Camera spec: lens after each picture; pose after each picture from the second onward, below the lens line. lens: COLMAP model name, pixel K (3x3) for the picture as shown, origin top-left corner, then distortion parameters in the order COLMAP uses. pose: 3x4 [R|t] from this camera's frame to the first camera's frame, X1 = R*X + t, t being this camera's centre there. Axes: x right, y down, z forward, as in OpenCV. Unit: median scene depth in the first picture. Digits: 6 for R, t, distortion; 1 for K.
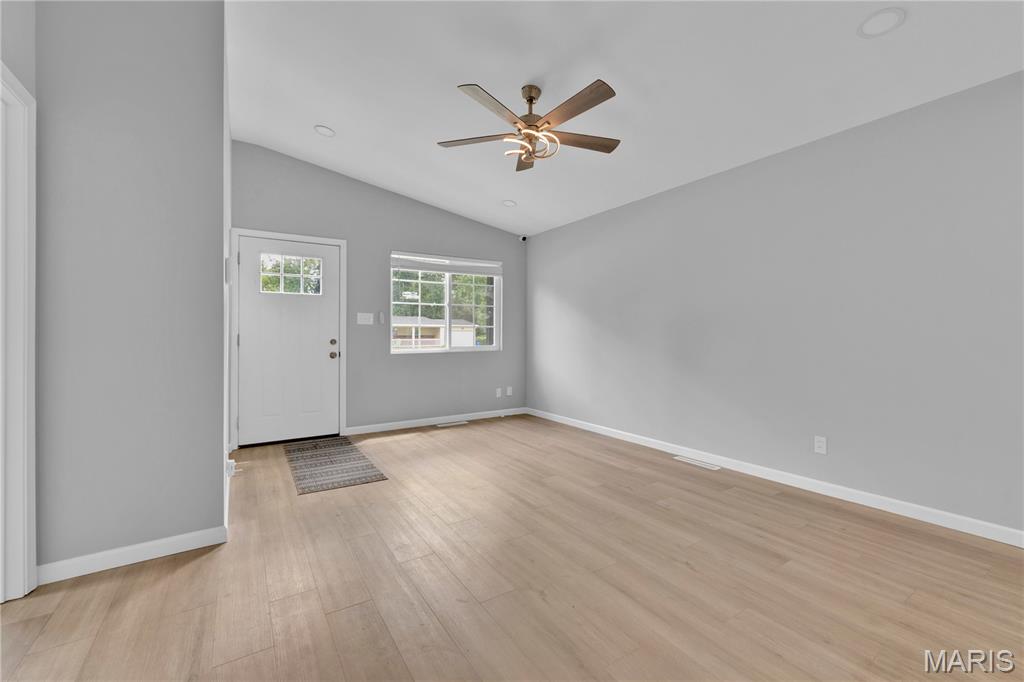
lens RADIAL K [[425.9, 0, 514.8], [0, 425.9, 327.8], [0, 0, 1]] dist [0.001800, -0.001139]
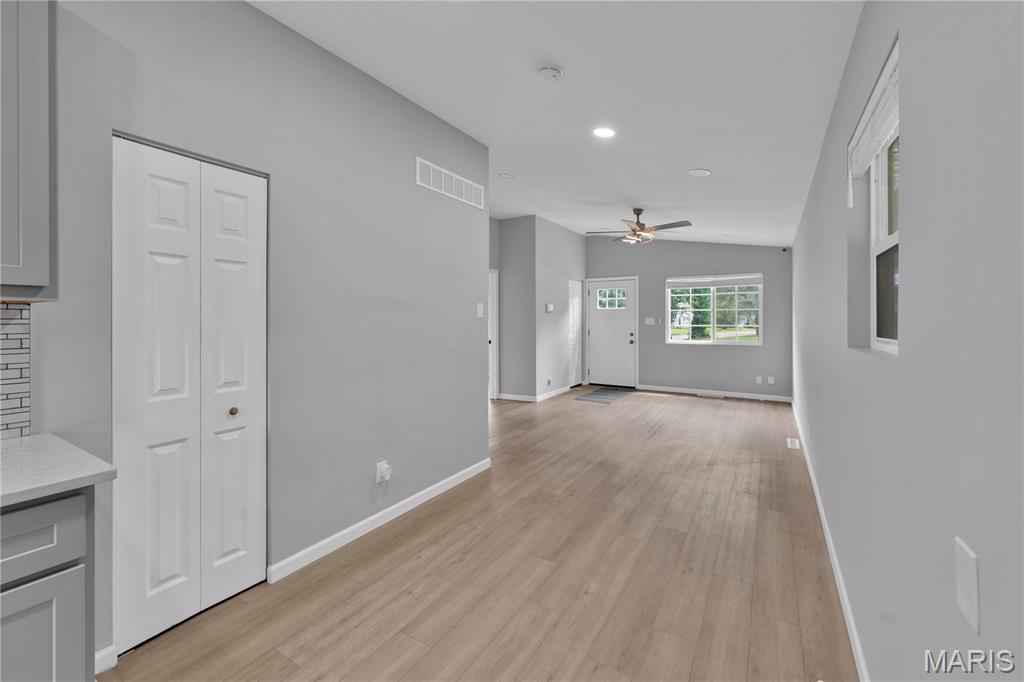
lens RADIAL K [[425.9, 0, 515.1], [0, 425.9, 315.7], [0, 0, 1]] dist [0.001800, -0.001139]
pose [[0.435387, -0.005608, -0.900226, 1.247561], [0.010811, 0.999941, -0.001000, -0.064109], [0.900178, -0.009296, 0.435422, -0.266131]]
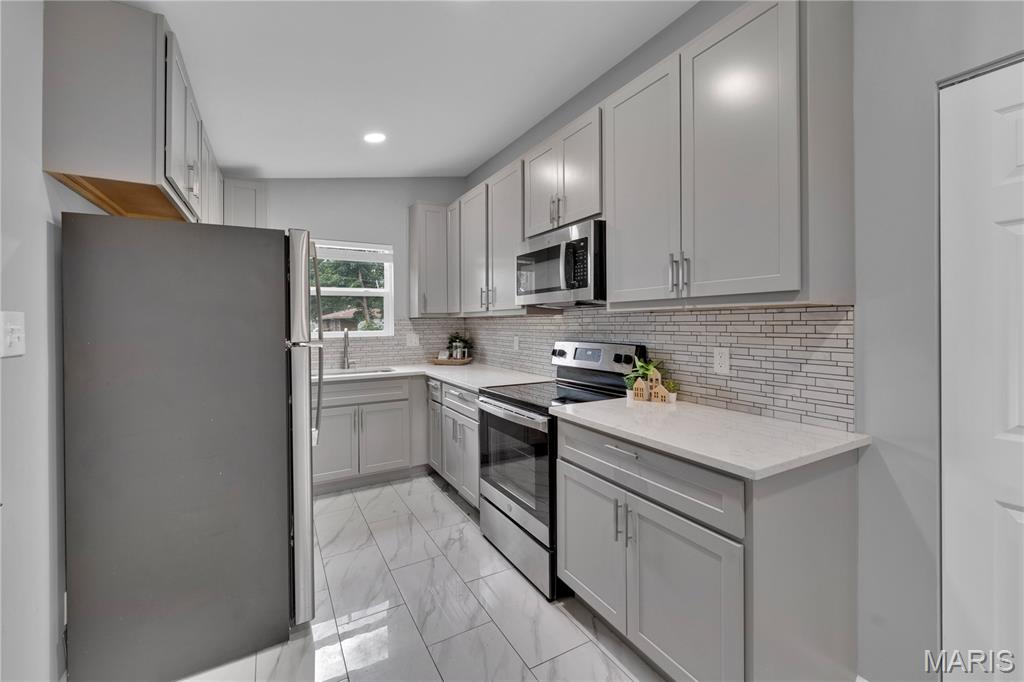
lens RADIAL K [[425.9, 0, 507.6], [0, 425.9, 320.9], [0, 0, 1]] dist [0.001800, -0.001139]
pose [[-0.997541, 0.006225, 0.069814, 0.985715], [0.005216, 0.999879, -0.014636, -0.061213], [-0.069896, -0.014236, -0.997453, -0.060167]]
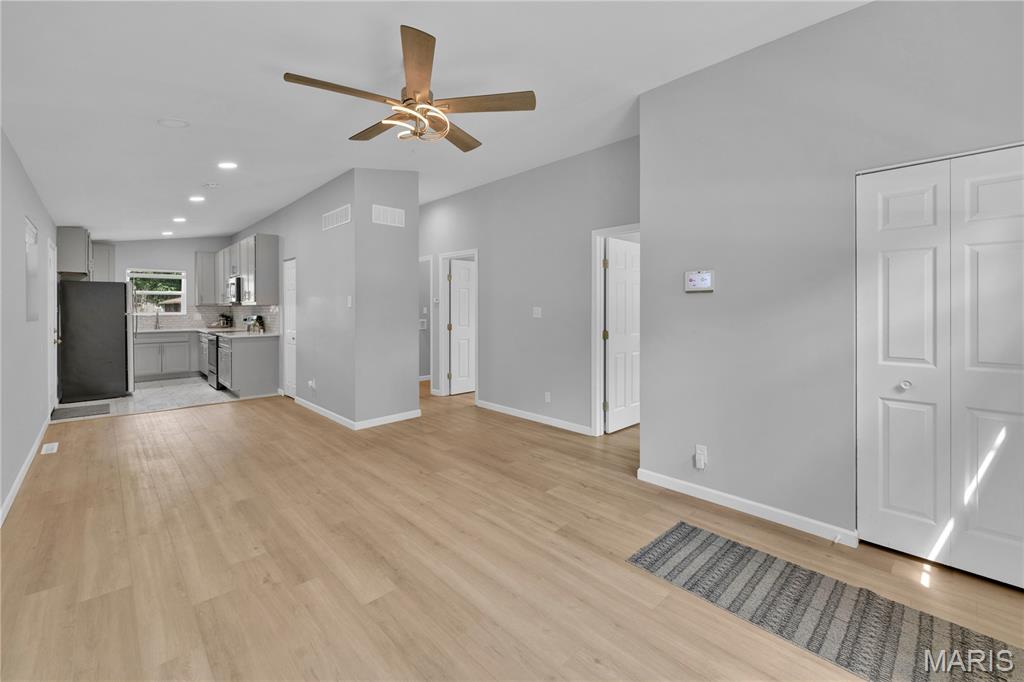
lens RADIAL K [[425.9, 0, 512.7], [0, 425.9, 309.7], [0, 0, 1]] dist [0.001800, -0.001139]
pose [[-0.982331, 0.000172, -0.187154, 0.010837], [0.001934, 0.999956, -0.009233, -0.040366], [0.187144, -0.009432, -0.982287, 1.528638]]
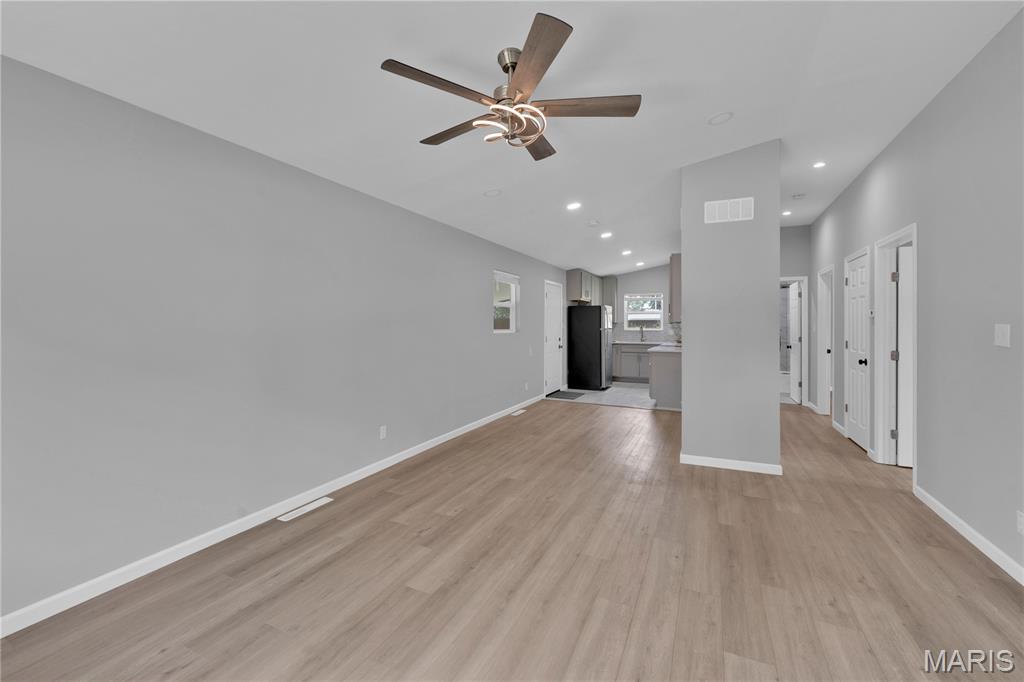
lens RADIAL K [[425.9, 0, 508.7], [0, 425.9, 321.5], [0, 0, 1]] dist [0.001800, -0.001139]
pose [[-0.516967, 0.004285, 0.855994, -0.517080], [-0.013181, 0.999829, -0.012965, -0.046546], [-0.855904, -0.017985, -0.516822, 1.151415]]
